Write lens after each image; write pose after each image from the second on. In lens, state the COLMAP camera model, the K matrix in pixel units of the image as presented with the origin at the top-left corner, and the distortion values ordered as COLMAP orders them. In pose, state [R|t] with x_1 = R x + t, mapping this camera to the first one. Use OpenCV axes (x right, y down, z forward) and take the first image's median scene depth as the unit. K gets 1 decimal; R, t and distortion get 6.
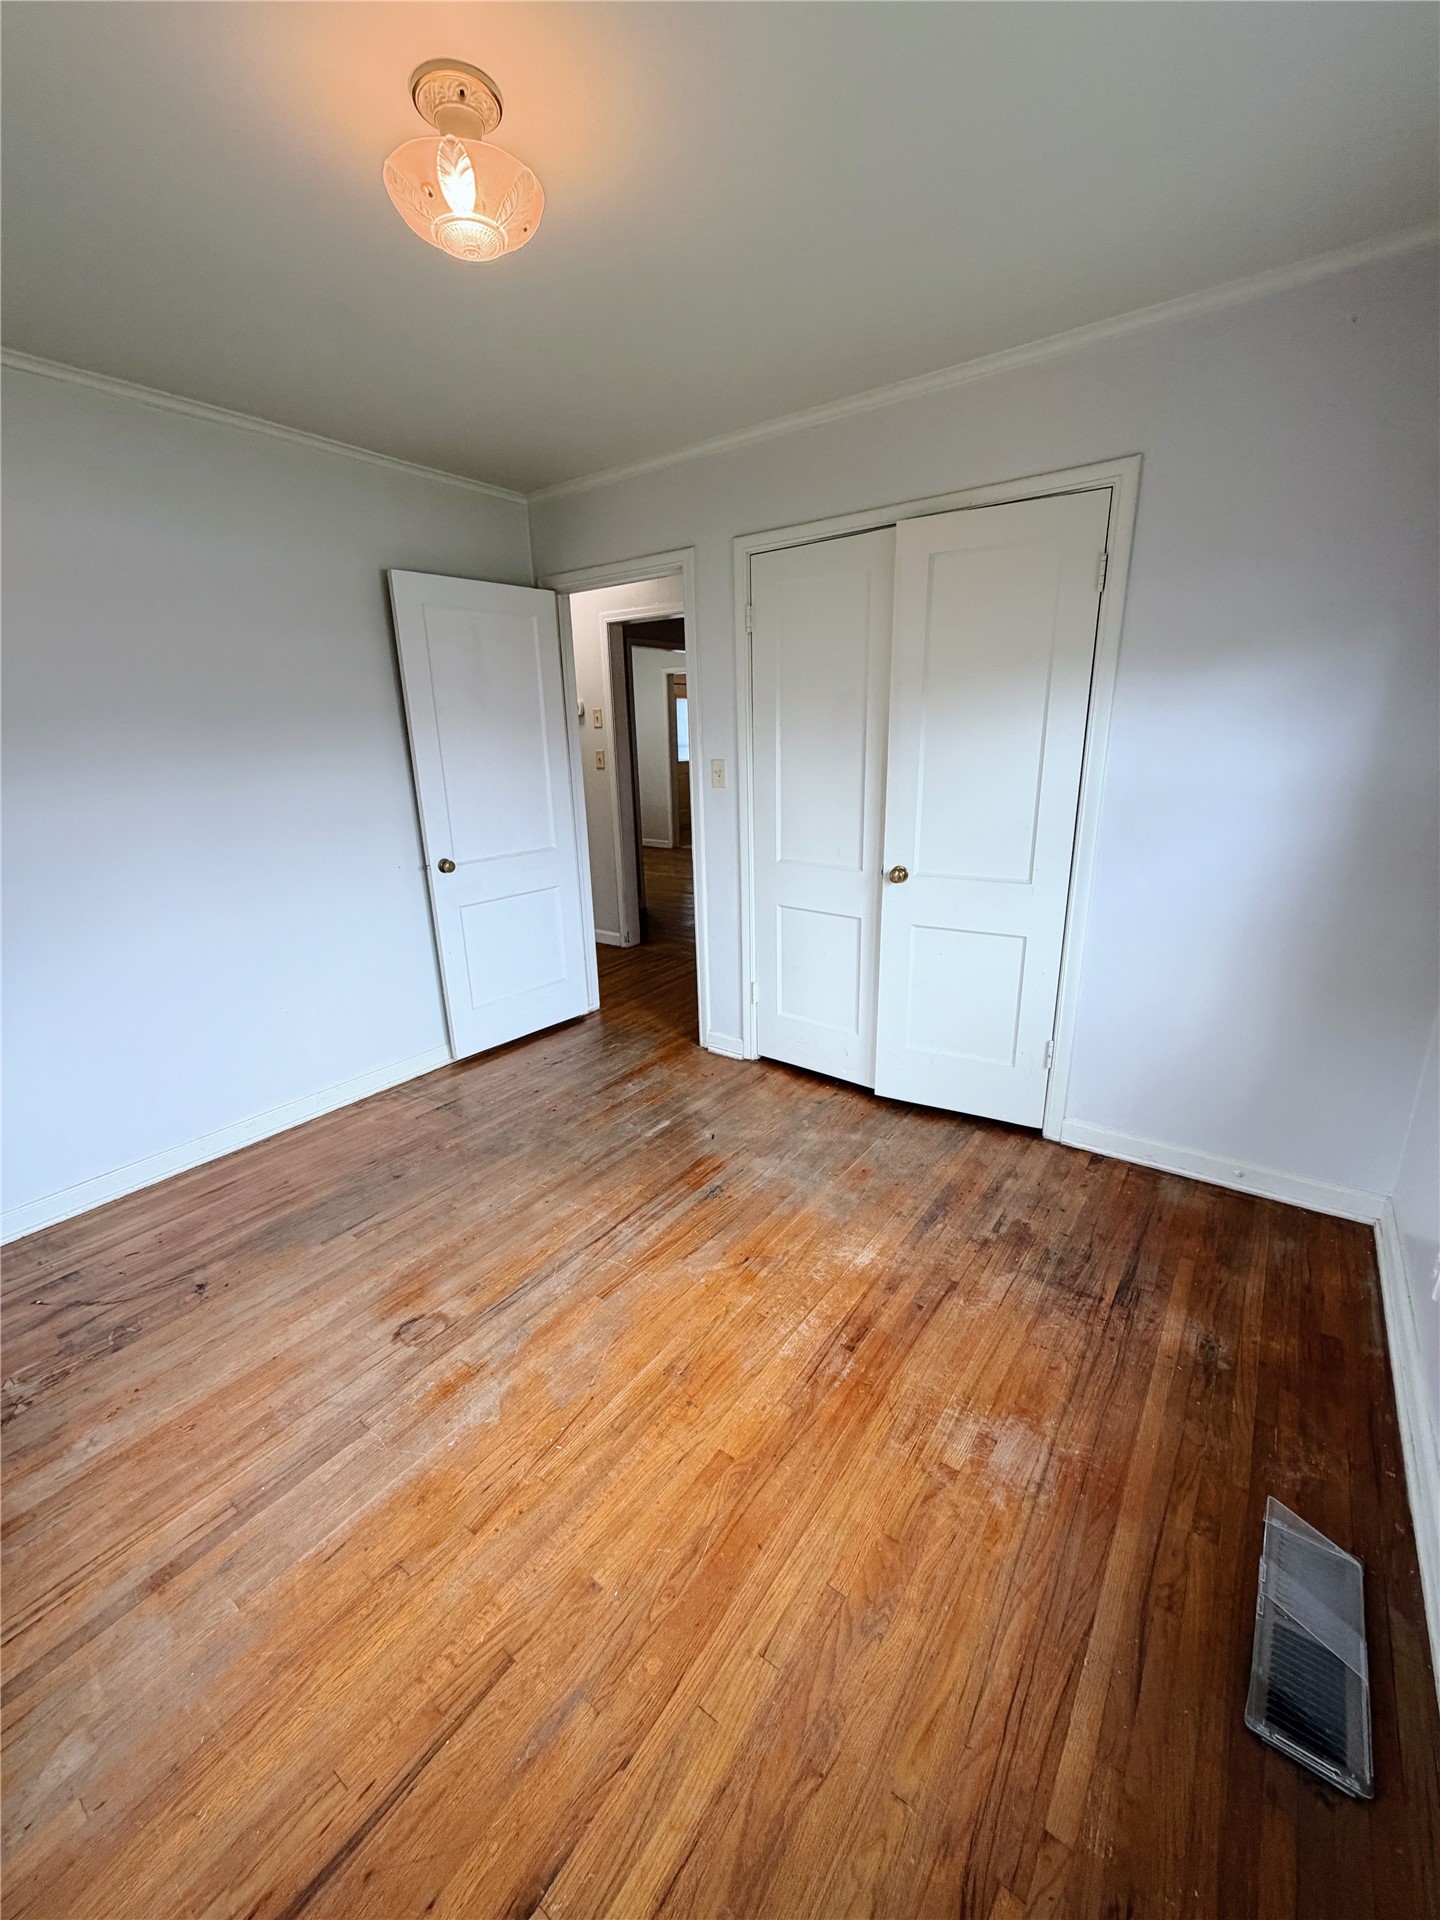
lens RADIAL K [[767.4, 0, 717.5], [0, 767.4, 959.9], [0, 0, 1]] dist [0.002419, -0.000871]
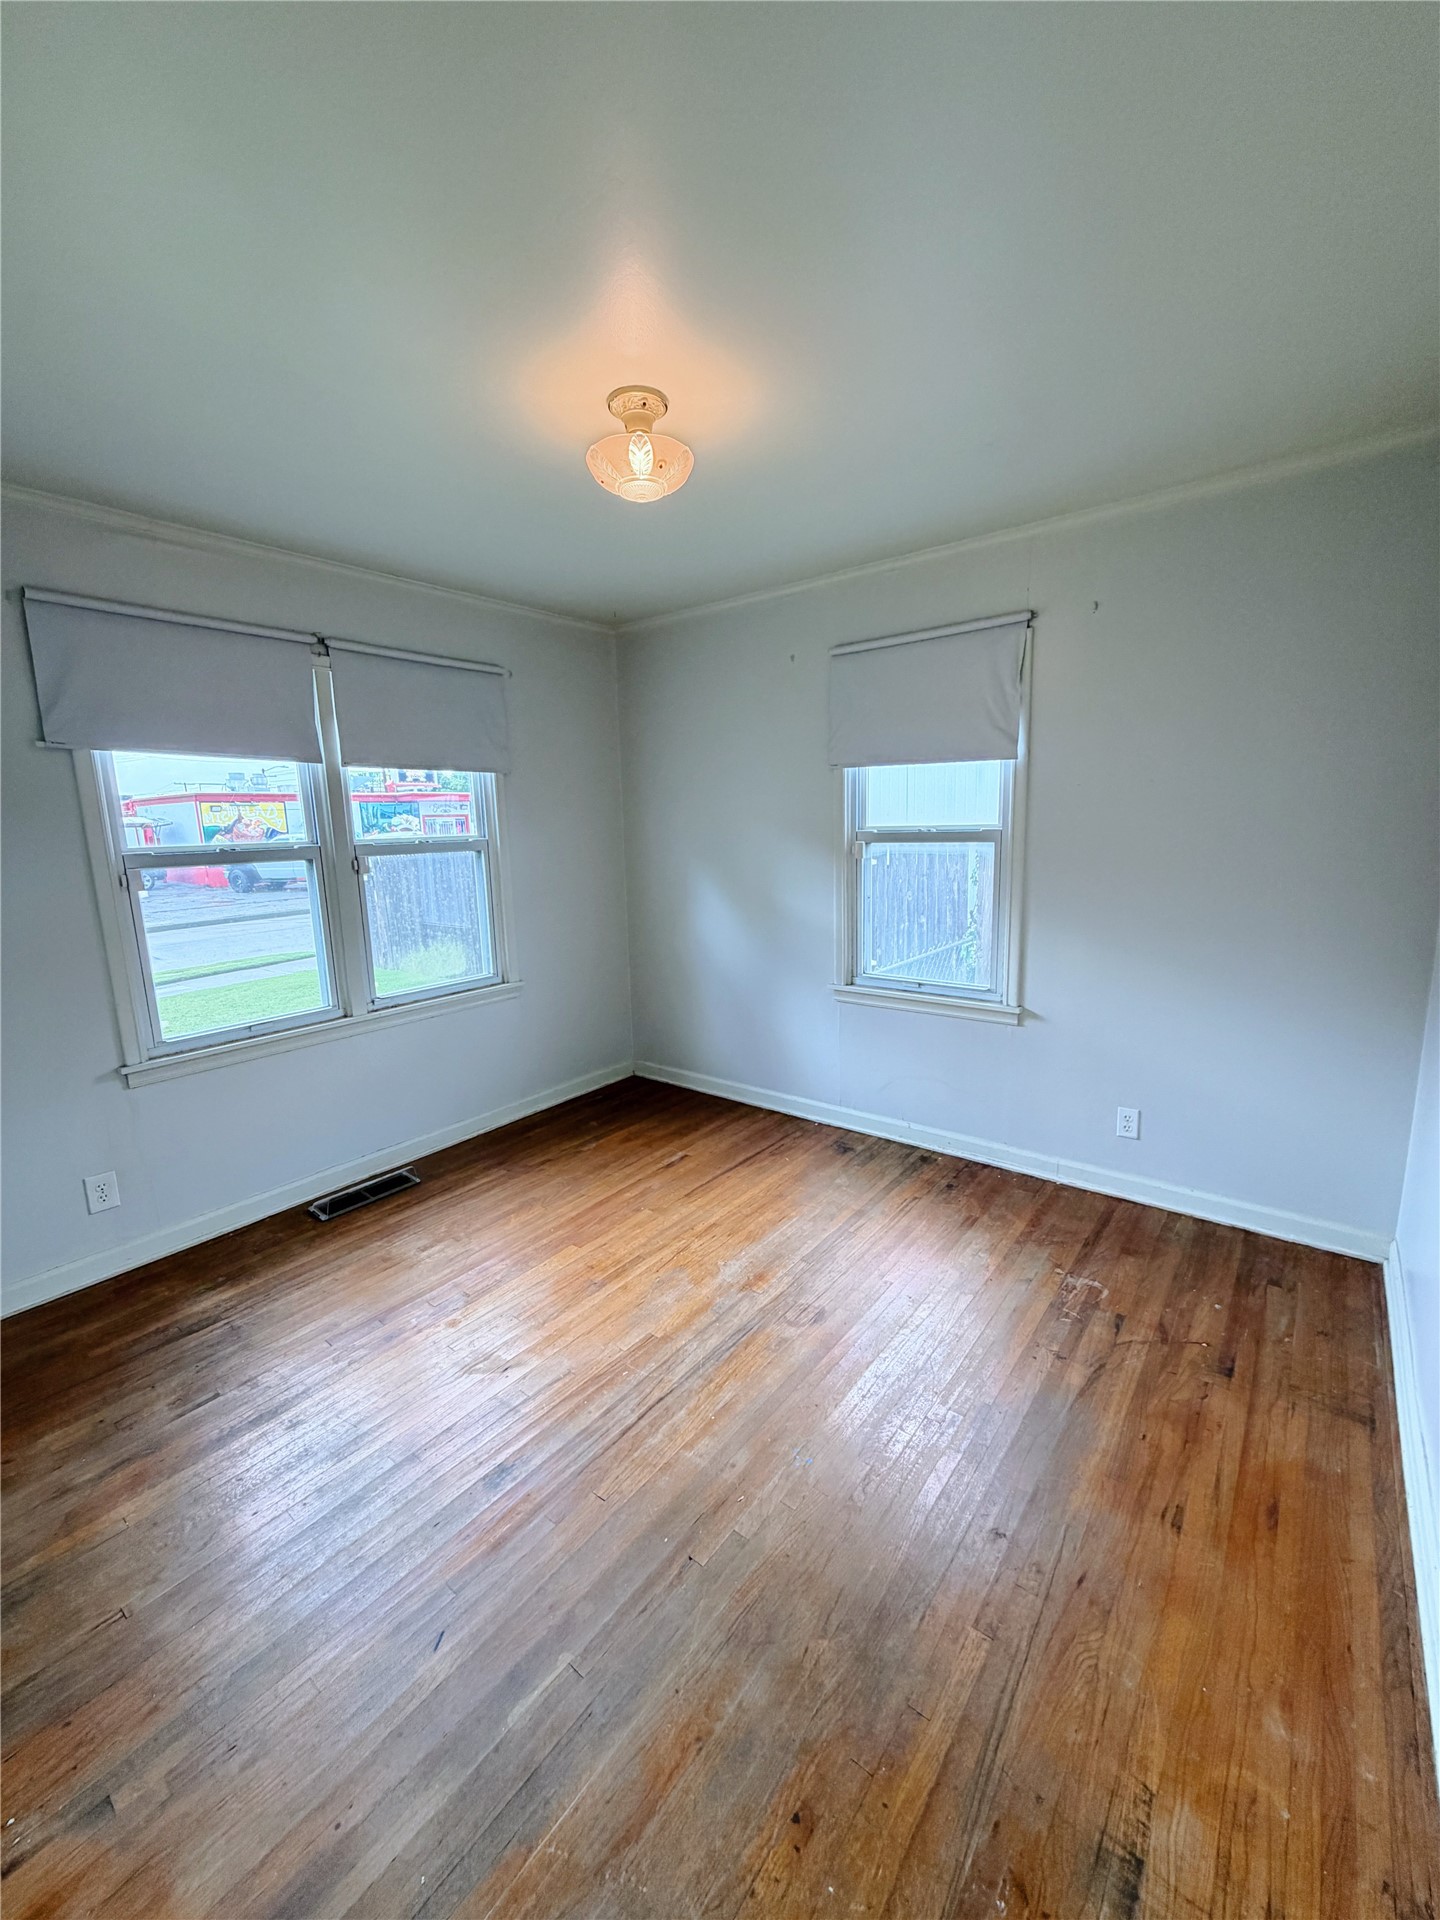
lens RADIAL K [[767.4, 0, 721.9], [0, 767.4, 955.3], [0, 0, 1]] dist [0.002419, -0.000871]
pose [[-0.997960, 0.046132, 0.044136, -0.342636], [0.061171, 0.888868, 0.454062, -0.562865], [-0.018284, 0.455835, -0.889876, 1.833911]]
